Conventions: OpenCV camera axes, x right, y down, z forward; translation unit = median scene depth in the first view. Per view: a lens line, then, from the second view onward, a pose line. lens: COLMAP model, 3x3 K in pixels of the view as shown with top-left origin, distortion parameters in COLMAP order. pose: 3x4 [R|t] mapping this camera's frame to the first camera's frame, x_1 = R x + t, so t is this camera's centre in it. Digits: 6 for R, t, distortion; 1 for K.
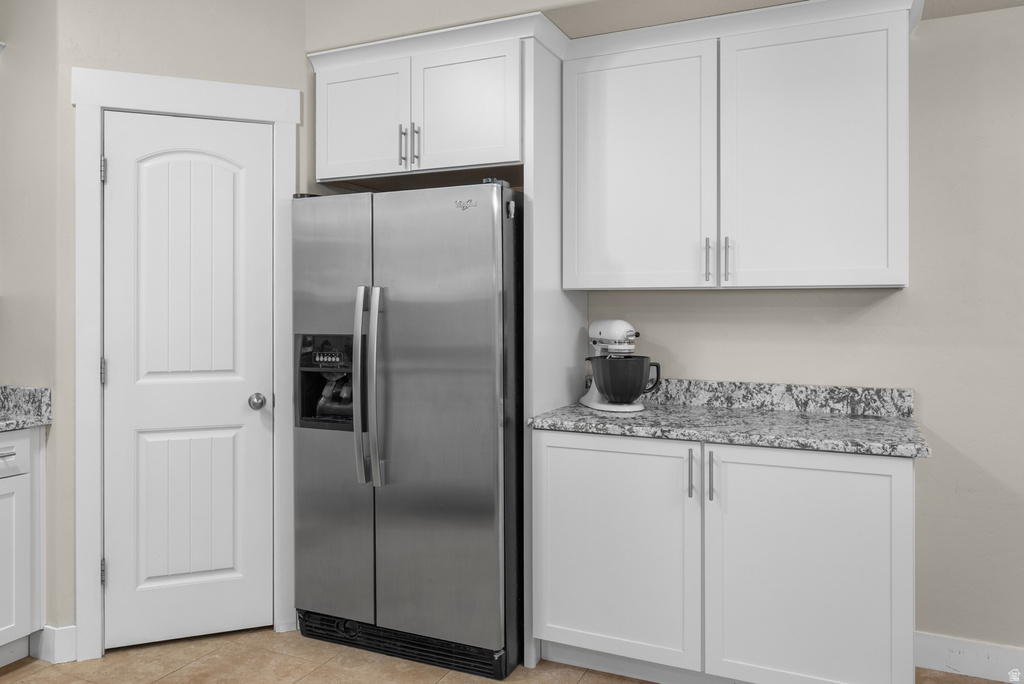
lens RADIAL K [[756.0, 0, 510.3], [0, 756.0, 305.7], [0, 0, 1]] dist [0.001972, -0.002344]
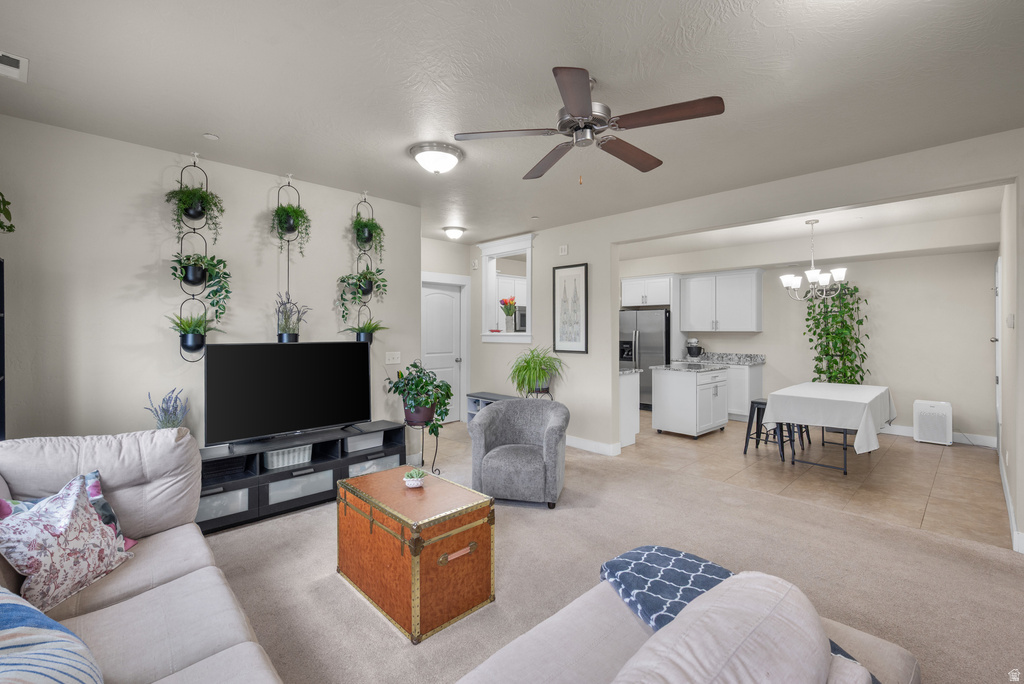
lens RADIAL K [[437.0, 0, 522.6], [0, 437.0, 331.5], [0, 0, 1]] dist [0.003428, 0.001907]
pose [[0.936176, 0.002599, -0.351522, 0.109787], [-0.002469, 0.999997, 0.000818, -0.020797], [0.351523, 0.000102, 0.936179, -1.781277]]
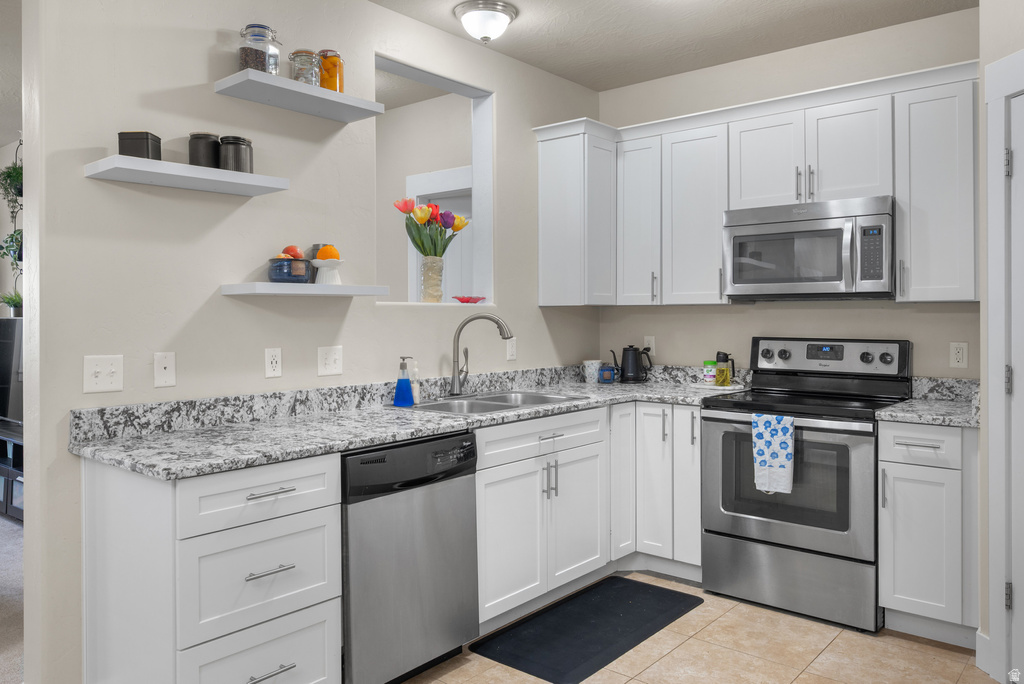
lens RADIAL K [[756.0, 0, 522.3], [0, 756.0, 318.5], [0, 0, 1]] dist [0.001972, -0.002344]
pose [[-0.253743, 0.008112, -0.967238, 0.507654], [0.001346, 0.999967, 0.008033, 0.002422], [0.967271, 0.000737, -0.253745, 0.656014]]
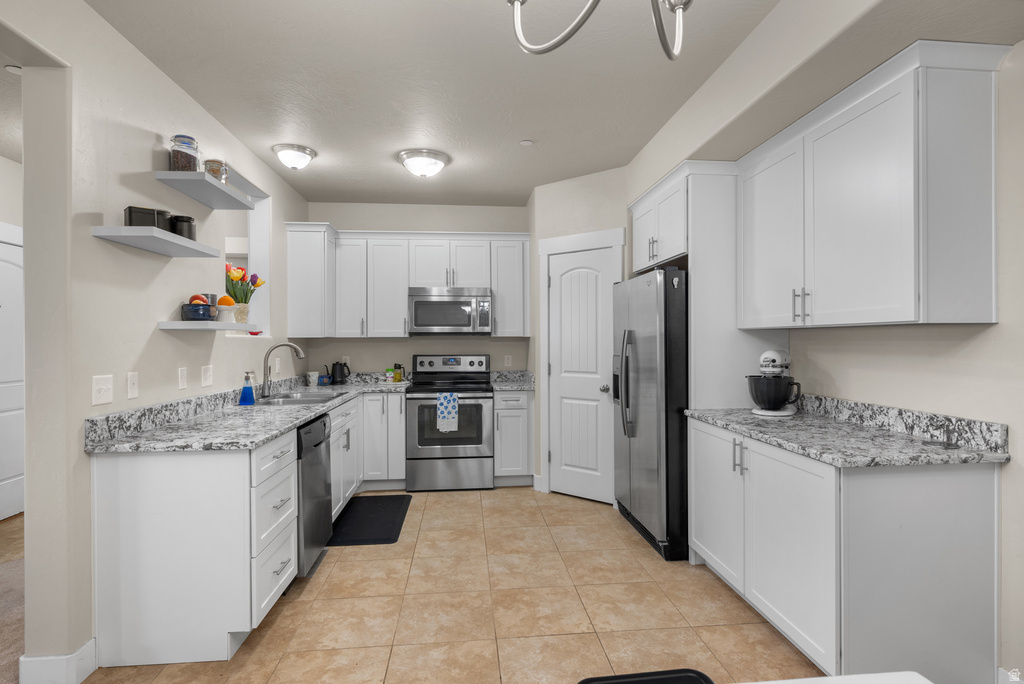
lens RADIAL K [[518.1, 0, 520.3], [0, 518.1, 343.3], [0, 0, 1]] dist [0.001612, 0.001117]
pose [[0.518710, 0.003529, -0.854943, 0.757796], [0.001278, 0.999987, 0.004903, 0.000674], [0.854949, -0.003636, 0.518699, 0.109698]]
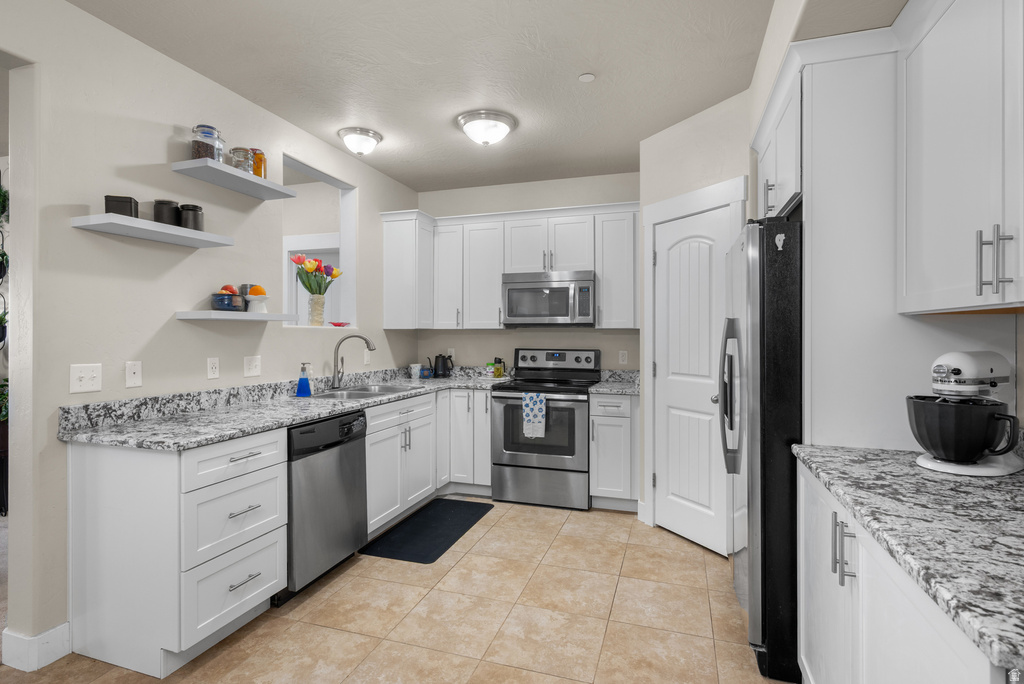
lens RADIAL K [[509.6, 0, 515.0], [0, 509.6, 335.5], [0, 0, 1]] dist [0.008068, -0.003713]
pose [[0.124569, 0.003799, -0.992204, 0.628751], [-0.004460, 0.999985, 0.003269, 0.002663], [0.992201, 0.004018, 0.124584, 0.515152]]
